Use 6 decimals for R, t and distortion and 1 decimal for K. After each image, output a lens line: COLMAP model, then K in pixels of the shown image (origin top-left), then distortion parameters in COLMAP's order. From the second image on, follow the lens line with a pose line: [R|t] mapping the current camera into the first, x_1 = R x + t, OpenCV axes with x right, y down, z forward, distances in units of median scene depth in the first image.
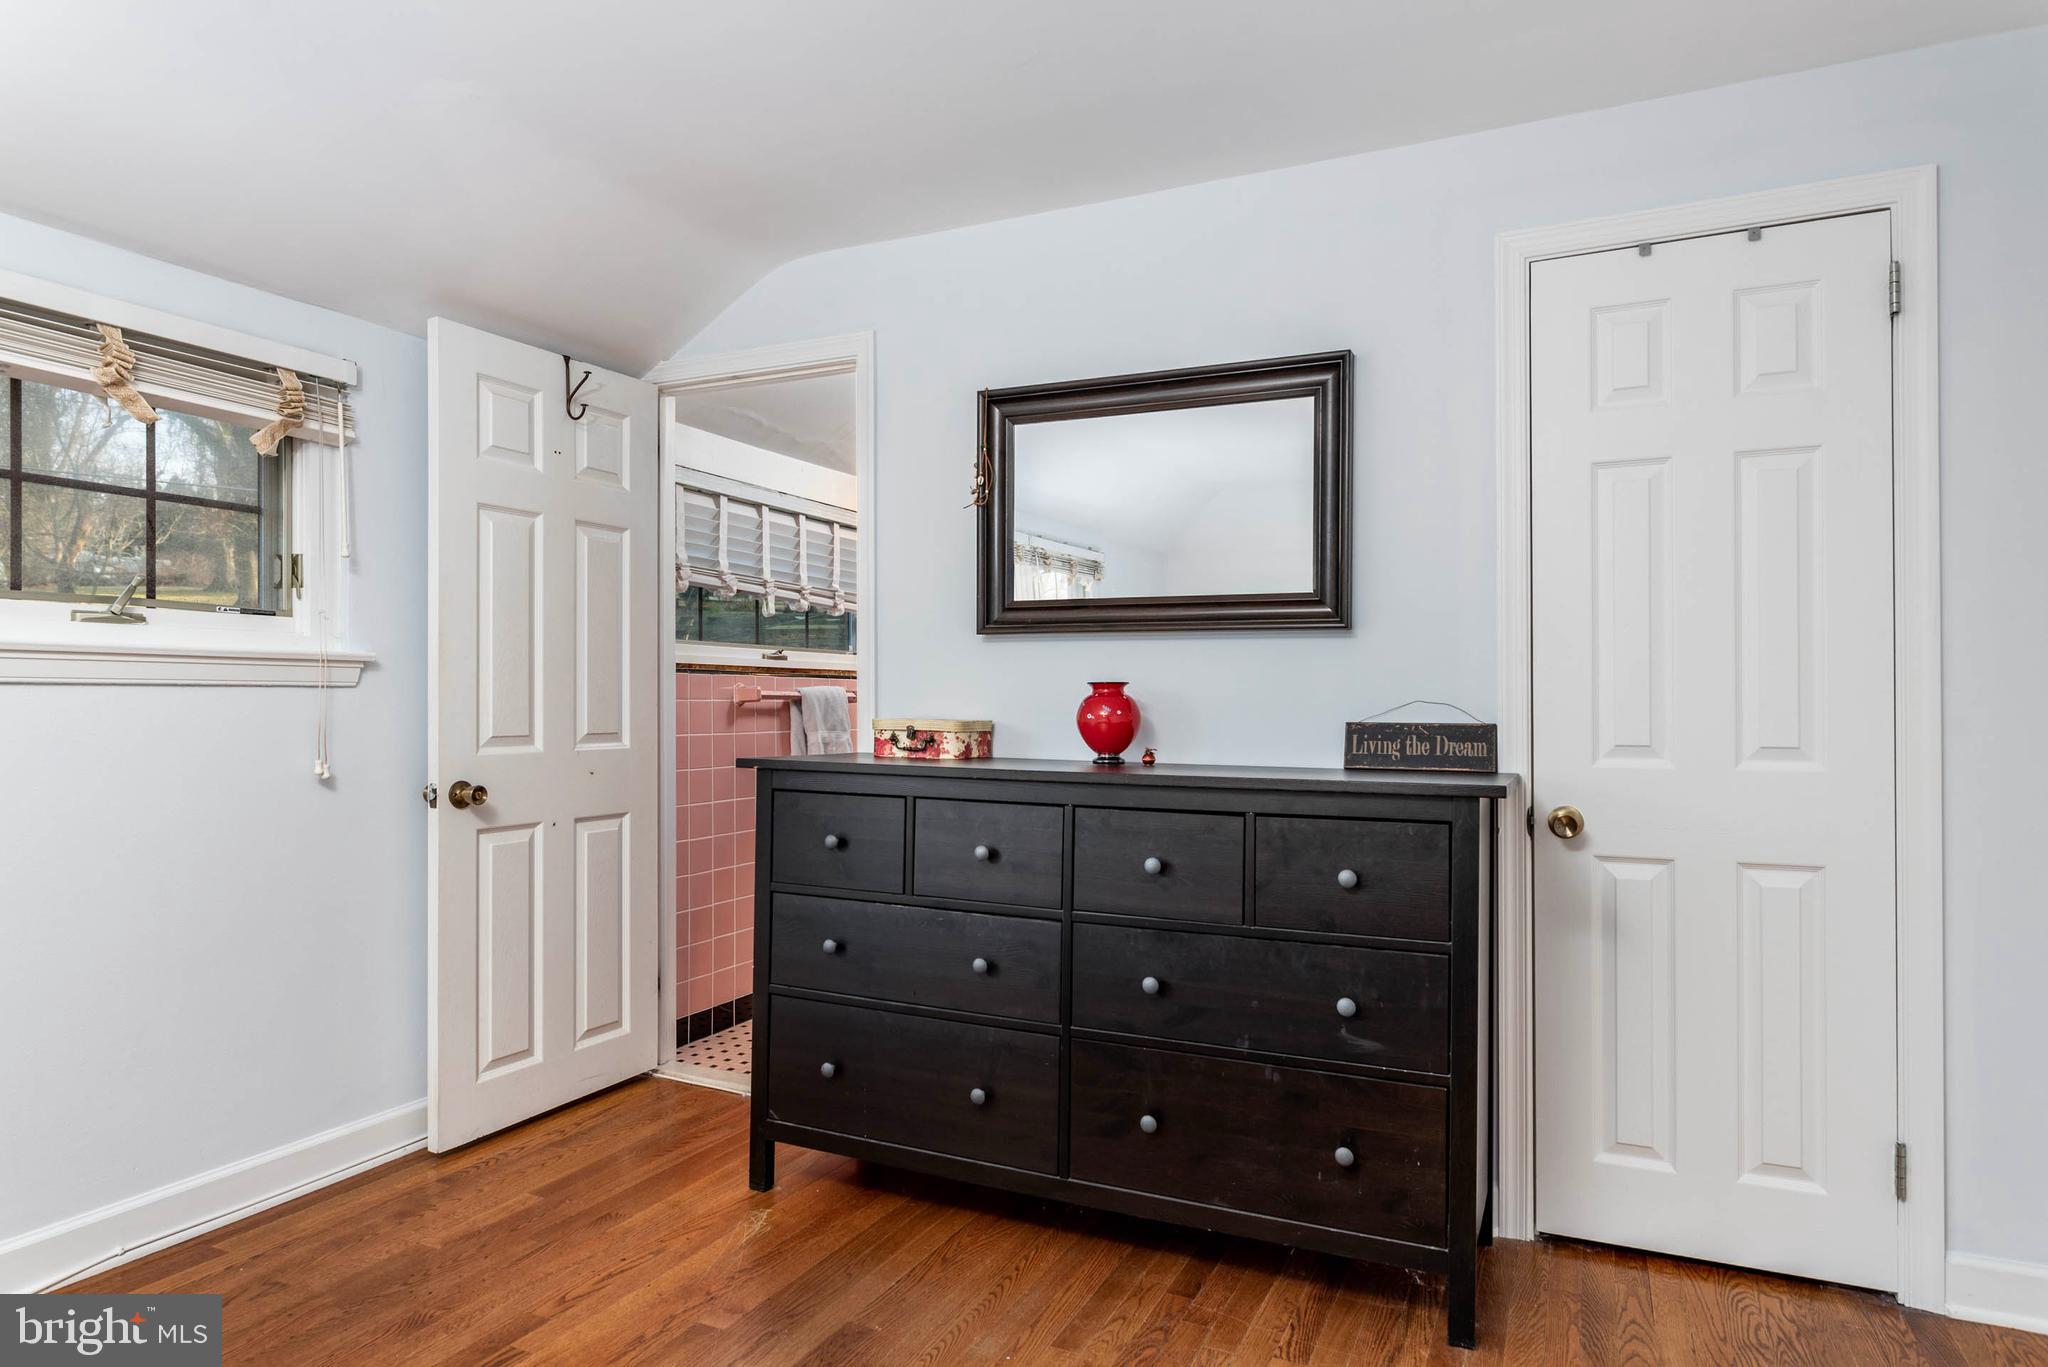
lens RADIAL K [[1194.7, 0, 1019.2], [0, 1194.7, 696.0], [0, 0, 1]] dist [-0.003881, -0.001017]
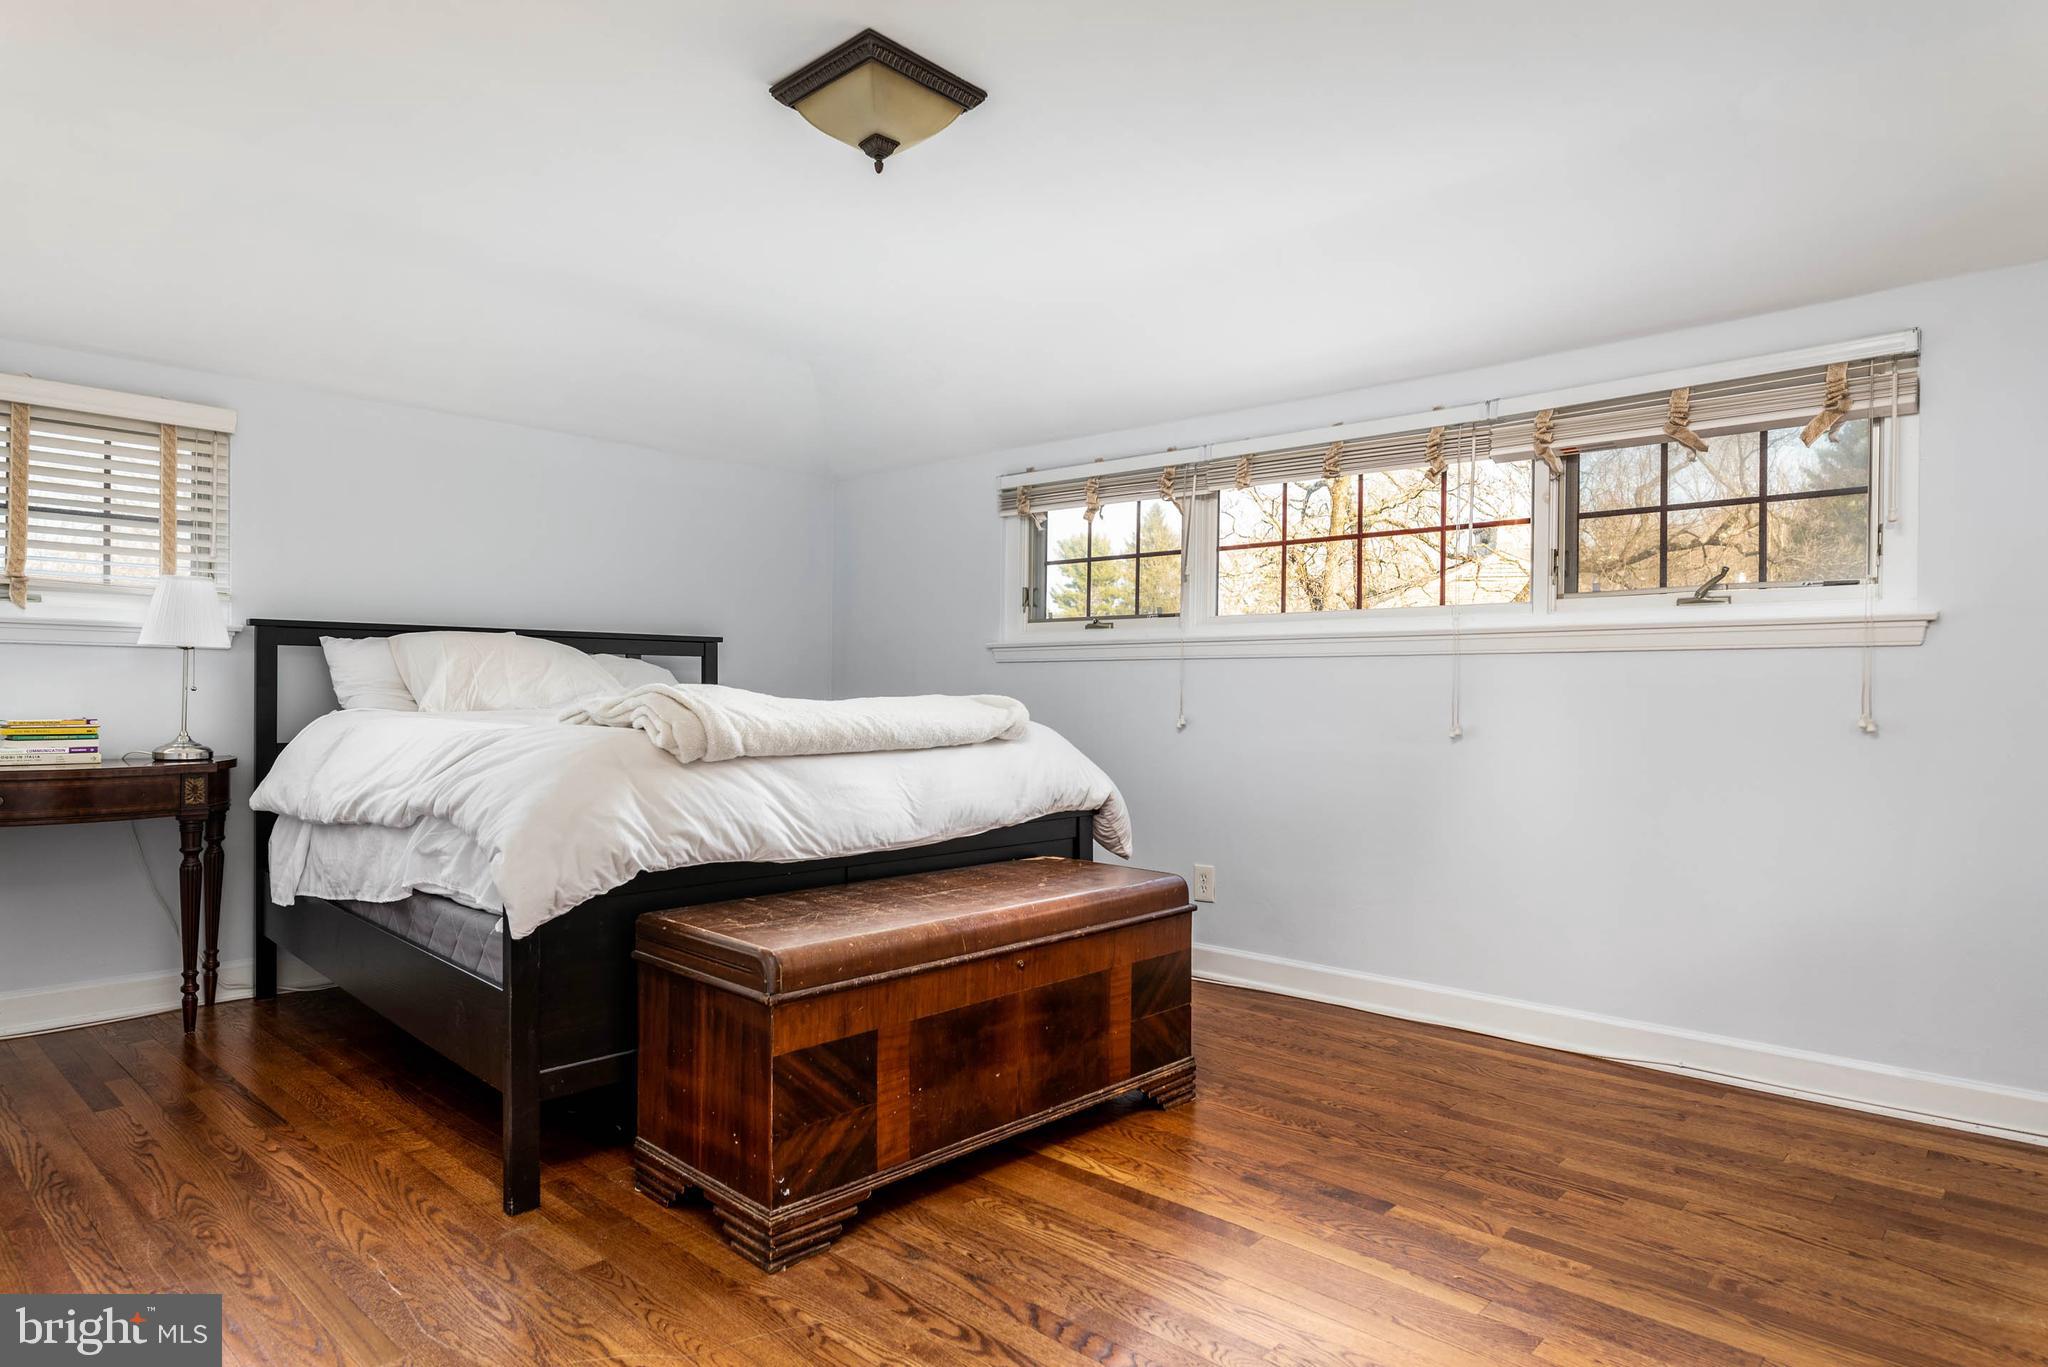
lens RADIAL K [[1194.7, 0, 1017.3], [0, 1194.7, 678.8], [0, 0, 1]] dist [-0.003881, -0.001017]
pose [[-0.305503, -0.012933, -0.952103, 0.709138], [-0.003430, 0.999916, -0.012482, 0.040378], [0.952185, -0.000548, -0.305522, 0.630685]]
